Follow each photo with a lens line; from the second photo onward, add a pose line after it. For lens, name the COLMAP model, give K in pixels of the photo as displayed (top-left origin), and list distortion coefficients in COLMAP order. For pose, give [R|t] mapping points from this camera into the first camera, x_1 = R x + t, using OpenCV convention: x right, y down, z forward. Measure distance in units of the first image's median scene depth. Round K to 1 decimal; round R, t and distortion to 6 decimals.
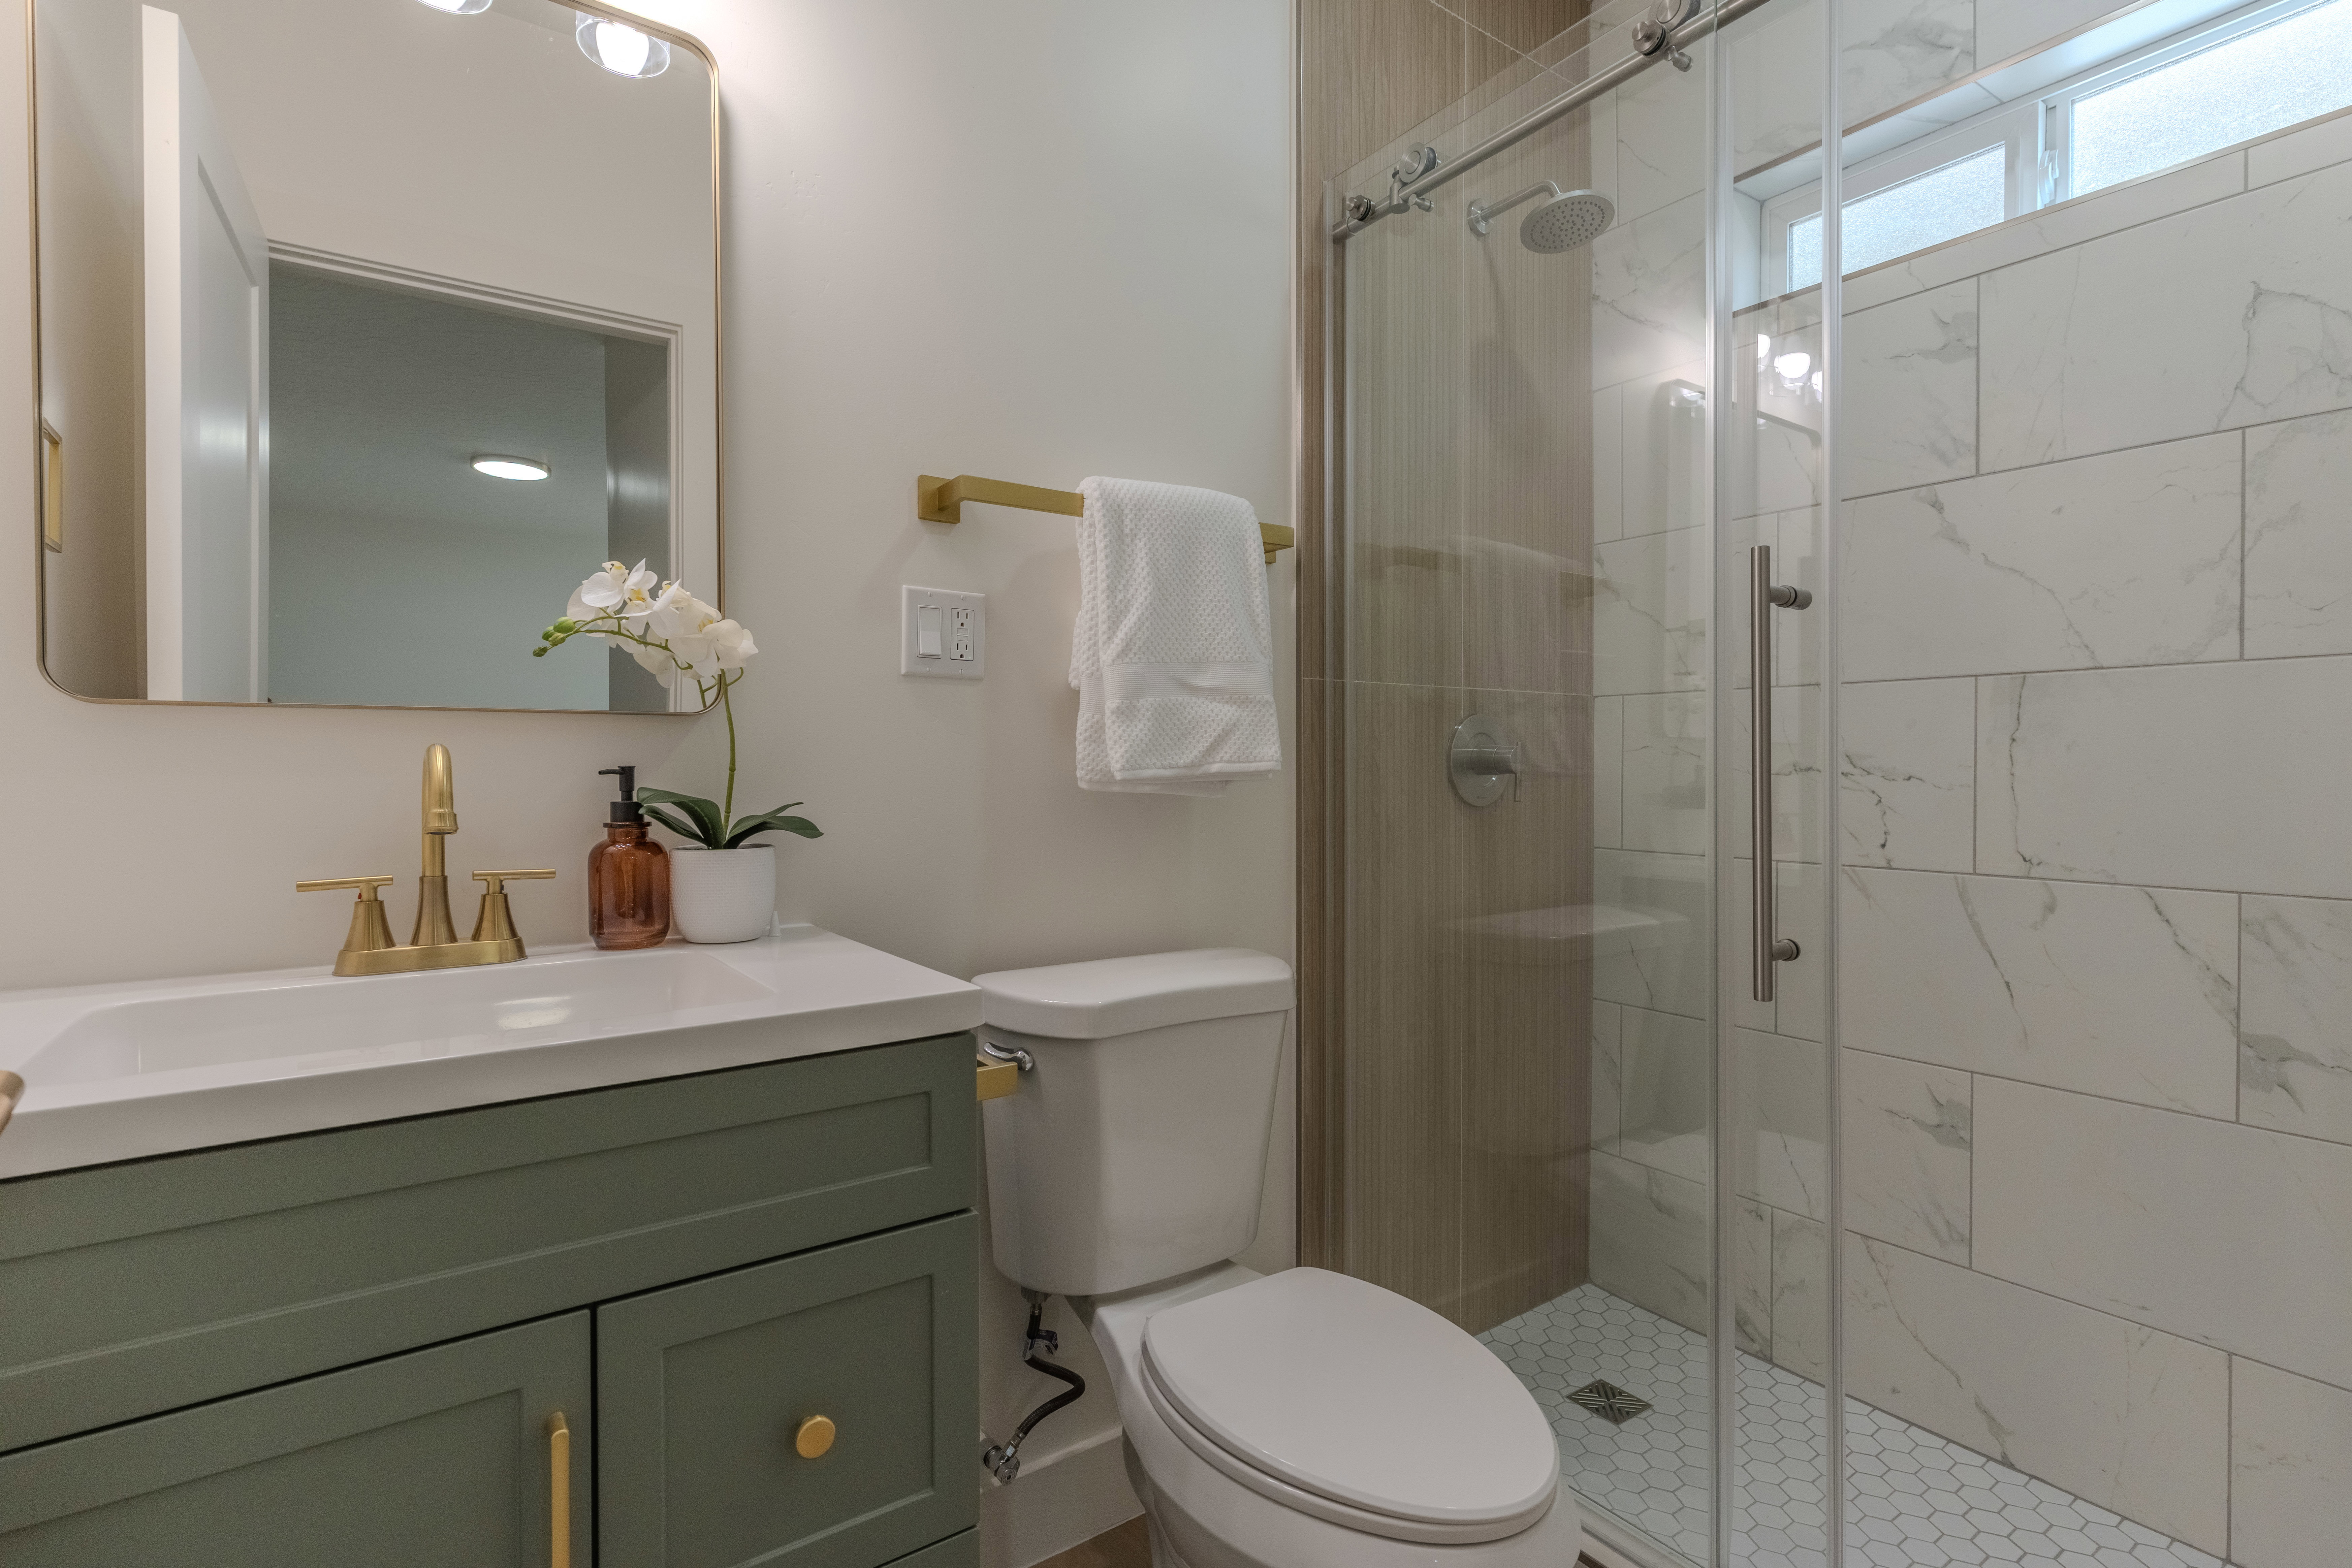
lens RADIAL K [[1103.4, 0, 1181.8], [0, 1103.4, 769.9], [0, 0, 1]] dist [0.003152, 0.000330]
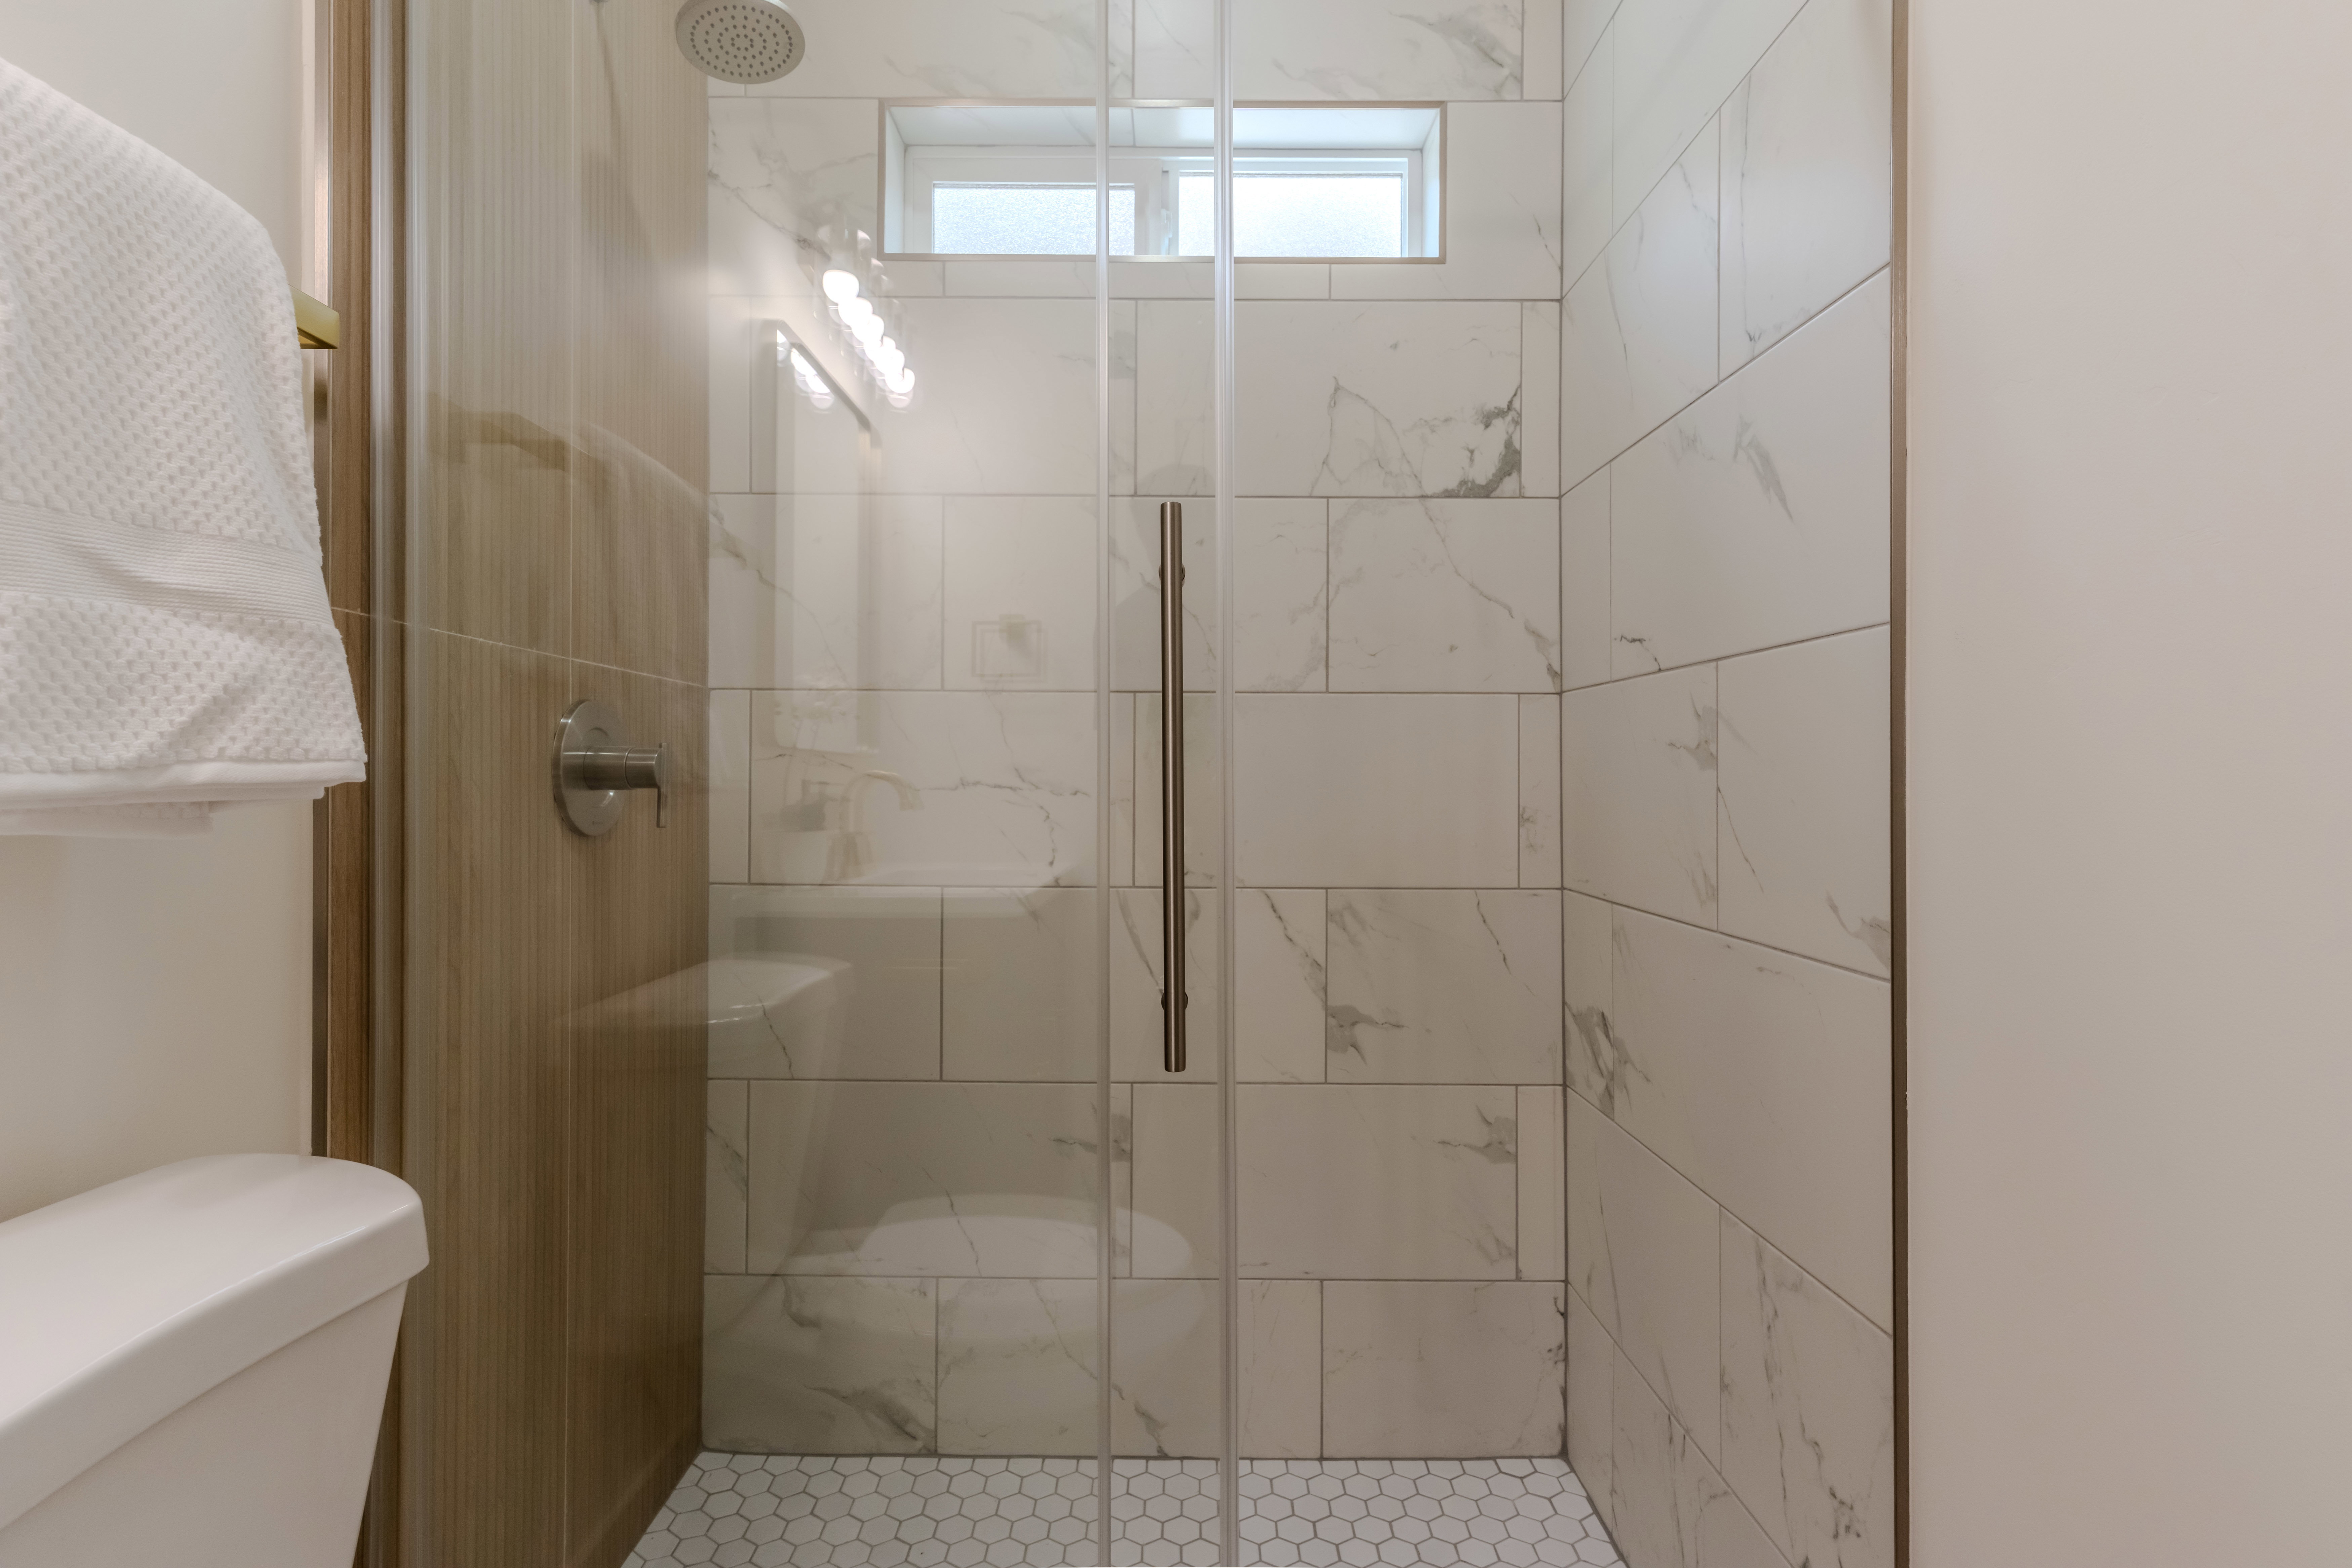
lens RADIAL K [[1110.7, 0, 1166.9], [0, 1110.7, 783.4], [0, 0, 1]] dist [0.004758, 0.000427]
pose [[0.587175, 0.004467, 0.809448, -0.095356], [-0.002191, 0.999990, -0.003929, 0.002958], [-0.809457, 0.000533, 0.587179, 0.387070]]
